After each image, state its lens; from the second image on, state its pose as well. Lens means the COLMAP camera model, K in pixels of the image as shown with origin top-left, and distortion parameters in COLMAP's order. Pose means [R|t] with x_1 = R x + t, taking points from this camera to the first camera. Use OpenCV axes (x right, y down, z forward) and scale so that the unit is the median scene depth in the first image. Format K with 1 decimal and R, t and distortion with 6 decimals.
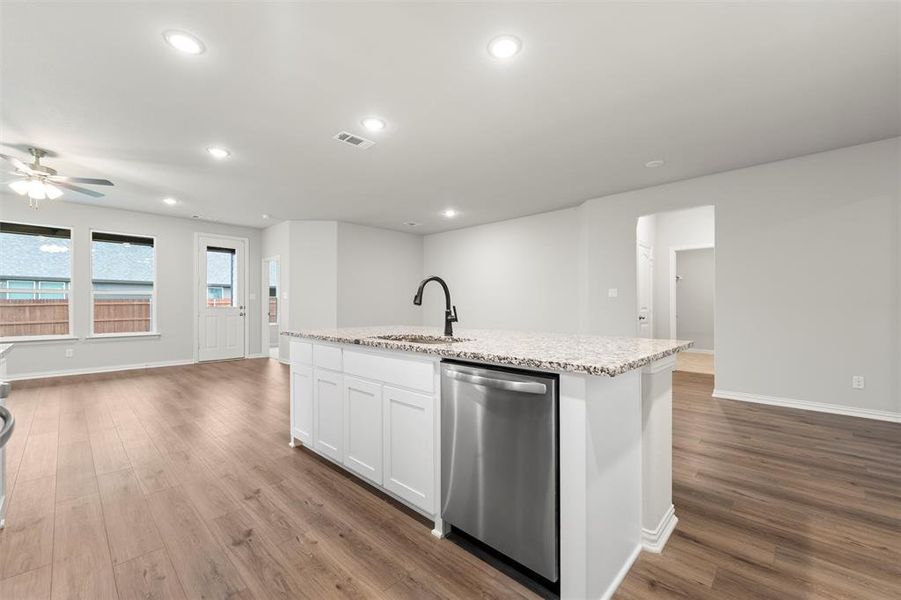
lens RADIAL K [[368.6, 0, 455.3], [0, 368.6, 306.8], [0, 0, 1]] dist [-0.001245, -0.001273]
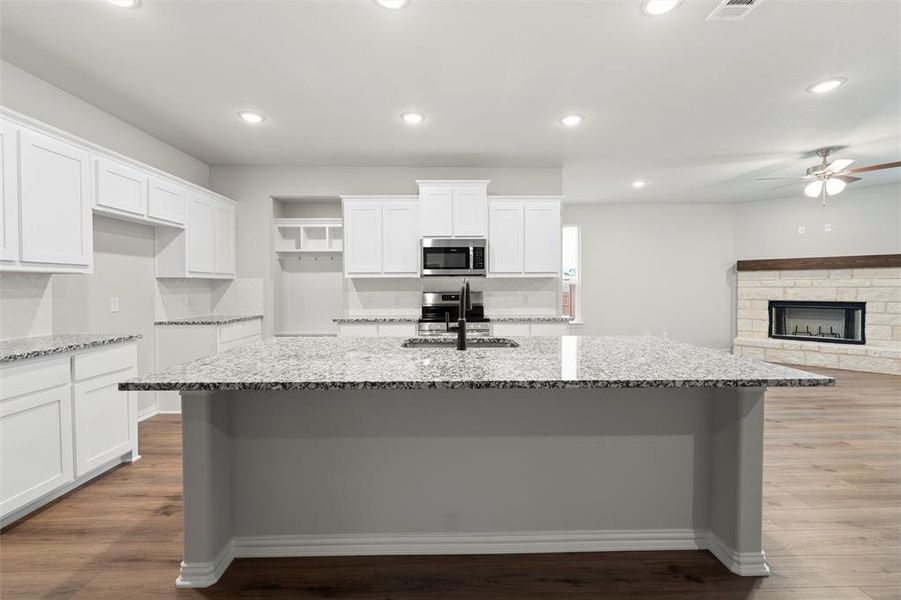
lens RADIAL K [[368.6, 0, 451.6], [0, 368.6, 290.9], [0, 0, 1]] dist [-0.001245, -0.001273]
pose [[-0.716904, 0.010216, -0.697097, 0.203646], [0.001083, 0.999908, 0.013539, -0.022867], [0.697171, 0.008951, -0.716849, 0.573806]]
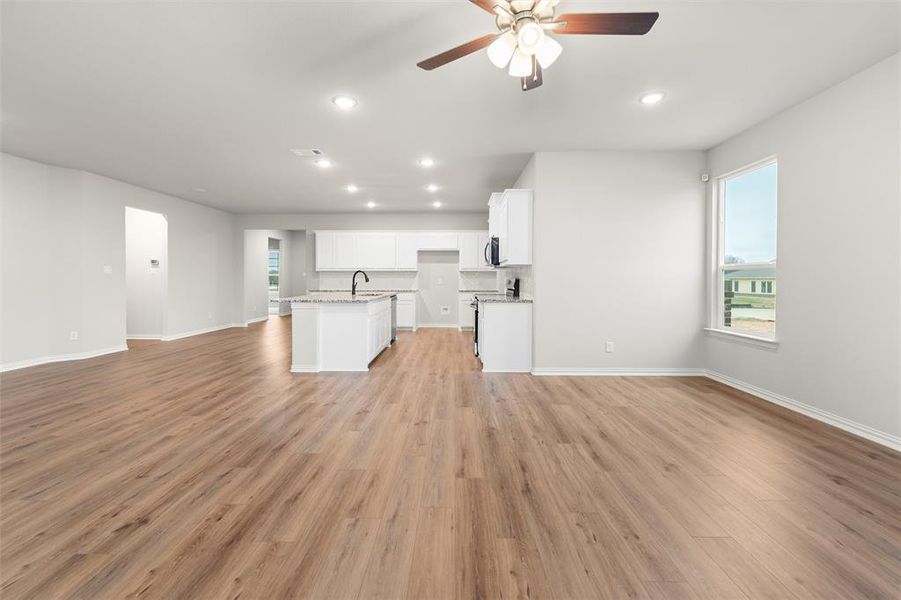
lens RADIAL K [[368.6, 0, 449.9], [0, 368.6, 283.6], [0, 0, 1]] dist [-0.001245, -0.001273]
pose [[-0.678389, -0.012073, 0.734604, -0.810774], [-0.000906, 0.999878, 0.015596, -0.011462], [-0.734702, 0.009915, -0.678317, 0.794136]]
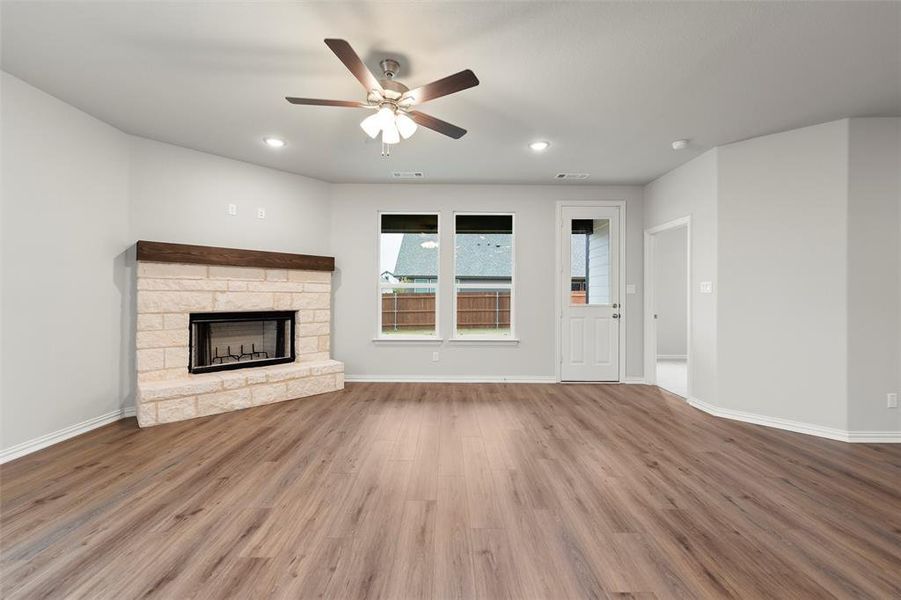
lens RADIAL K [[368.6, 0, 448.1], [0, 368.6, 293.6], [0, 0, 1]] dist [-0.001245, -0.001273]
pose [[0.688442, -0.001259, -0.725290, -0.343230], [-0.008121, 0.999922, -0.009444, -0.012689], [0.725246, 0.012391, 0.688379, 0.361772]]
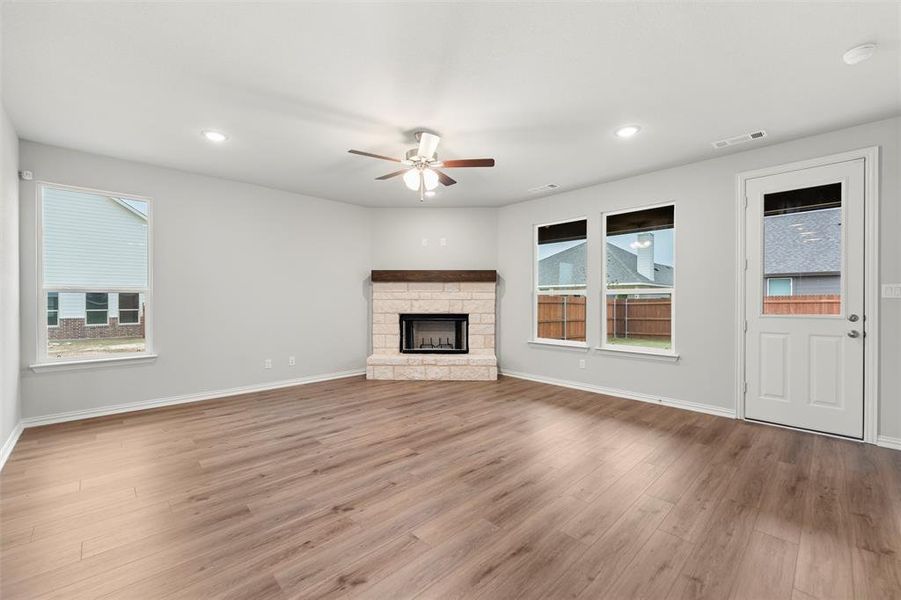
lens RADIAL K [[368.6, 0, 444.9], [0, 368.6, 301.3], [0, 0, 1]] dist [-0.001245, -0.001273]
pose [[-0.061601, 0.003163, -0.998096, -0.151516], [-0.004591, 0.999984, 0.003453, -0.018254], [0.998090, 0.004795, -0.061585, 0.629239]]
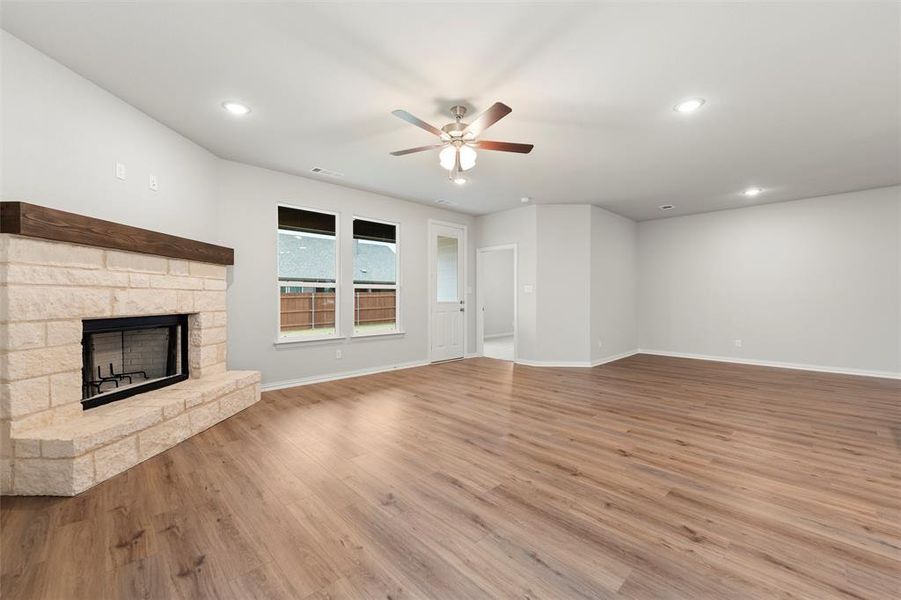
lens RADIAL K [[368.6, 0, 448.8], [0, 368.6, 297.7], [0, 0, 1]] dist [-0.001245, -0.001273]
pose [[0.998651, -0.001587, -0.051899, -0.634010], [0.001263, 0.999980, -0.006276, -0.004344], [0.051908, 0.006202, 0.998633, 0.109068]]
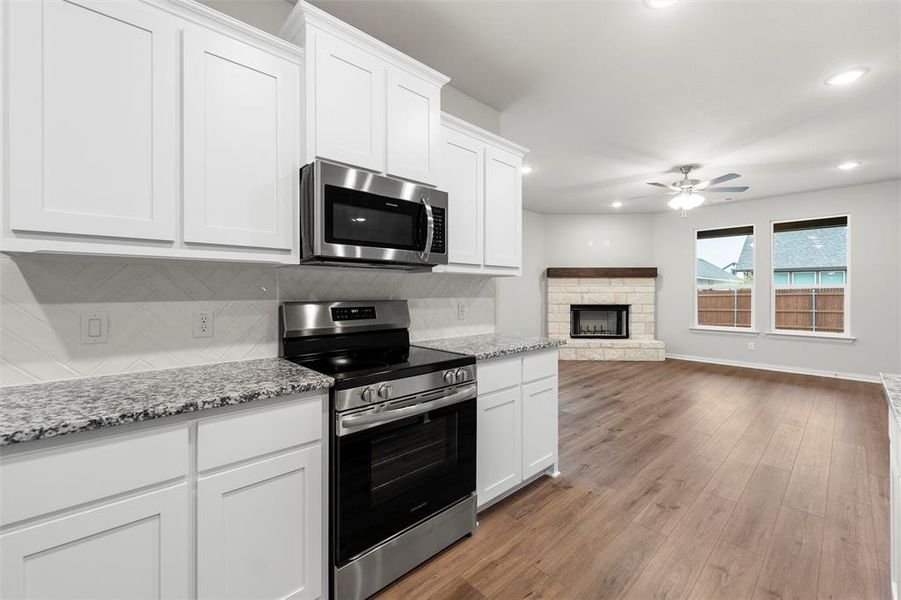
lens RADIAL K [[368.6, 0, 447.2], [0, 368.6, 291.5], [0, 0, 1]] dist [-0.001245, -0.001273]
pose [[-0.073996, -0.000743, -0.997258, 0.036003], [-0.004502, 0.999990, -0.000411, -0.019767], [0.997248, 0.004459, -0.073998, 0.194136]]
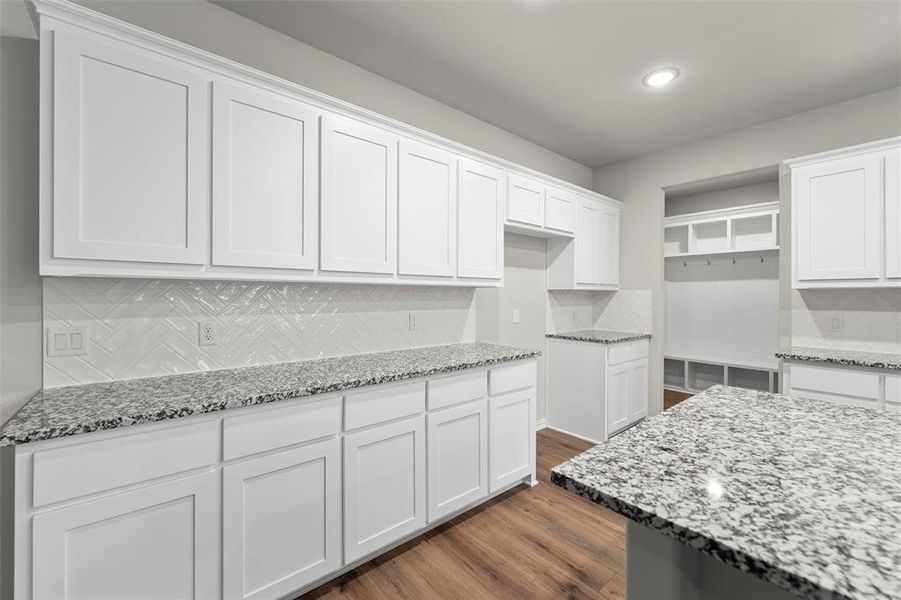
lens RADIAL K [[368.6, 0, 448.4], [0, 368.6, 293.4], [0, 0, 1]] dist [-0.001245, -0.001273]
pose [[-0.991745, -0.006158, 0.128080, 0.212499], [-0.006768, 0.999968, -0.004328, -0.027099], [-0.128050, -0.005159, -0.991754, 0.434089]]
